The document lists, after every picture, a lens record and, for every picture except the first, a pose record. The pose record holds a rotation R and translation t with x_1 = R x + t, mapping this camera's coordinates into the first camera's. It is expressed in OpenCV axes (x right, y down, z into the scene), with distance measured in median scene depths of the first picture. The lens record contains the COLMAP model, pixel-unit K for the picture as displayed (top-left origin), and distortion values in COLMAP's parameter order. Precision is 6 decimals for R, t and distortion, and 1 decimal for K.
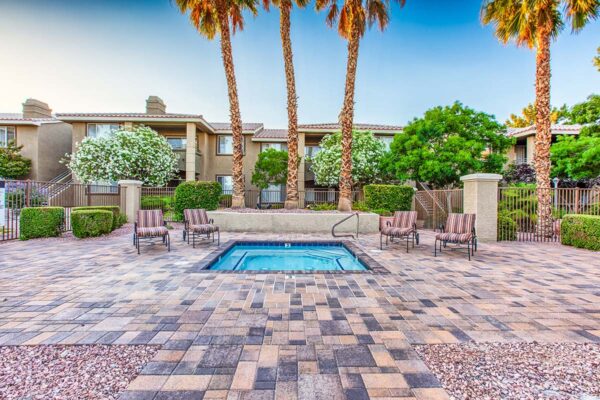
lens RADIAL K [[268.6, 0, 300.4], [0, 268.6, 199.3], [0, 0, 1]] dist [-0.024845, 0.011264]
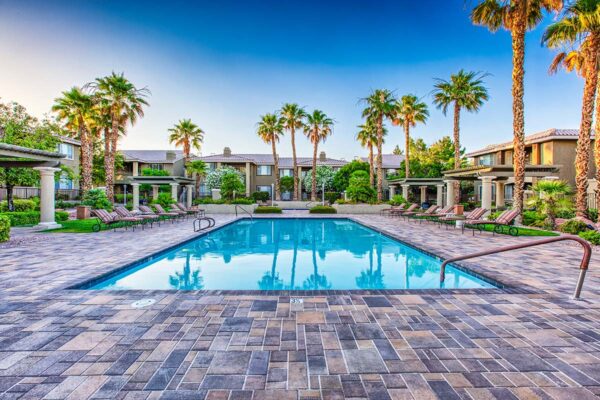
lens RADIAL K [[268.6, 0, 298.9], [0, 268.6, 195.1], [0, 0, 1]] dist [-0.024845, 0.011264]
pose [[0.999802, -0.005893, -0.018982, 0.050531], [0.005622, 0.999882, -0.014282, 0.012300], [0.019064, 0.014172, 0.999718, -1.633991]]
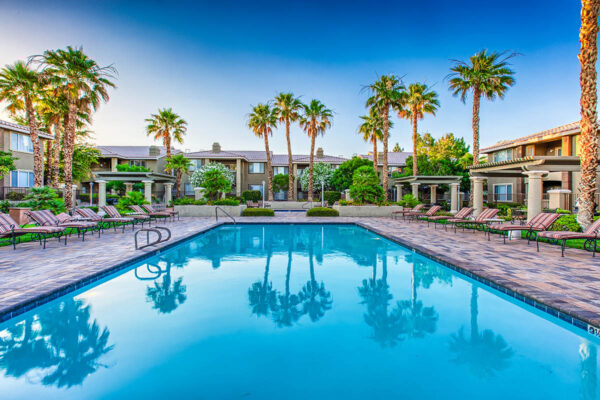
lens RADIAL K [[268.6, 0, 299.0], [0, 268.6, 196.9], [0, 0, 1]] dist [-0.024845, 0.011264]
pose [[0.999991, -0.003848, -0.001659, 0.046664], [0.003837, 0.999969, -0.006856, 0.009718], [0.001686, 0.006849, 0.999975, -1.385588]]
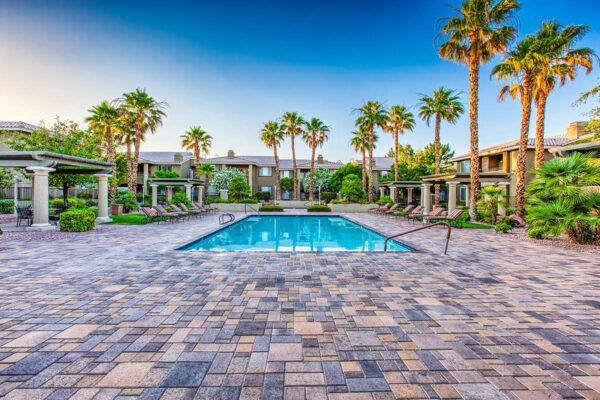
lens RADIAL K [[268.6, 0, 299.3], [0, 268.6, 196.4], [0, 0, 1]] dist [-0.024845, 0.011264]
pose [[0.999933, -0.001069, -0.011491, 0.047947], [0.000993, 0.999978, -0.006603, 0.005911], [0.011498, 0.006591, 0.999912, -1.876000]]
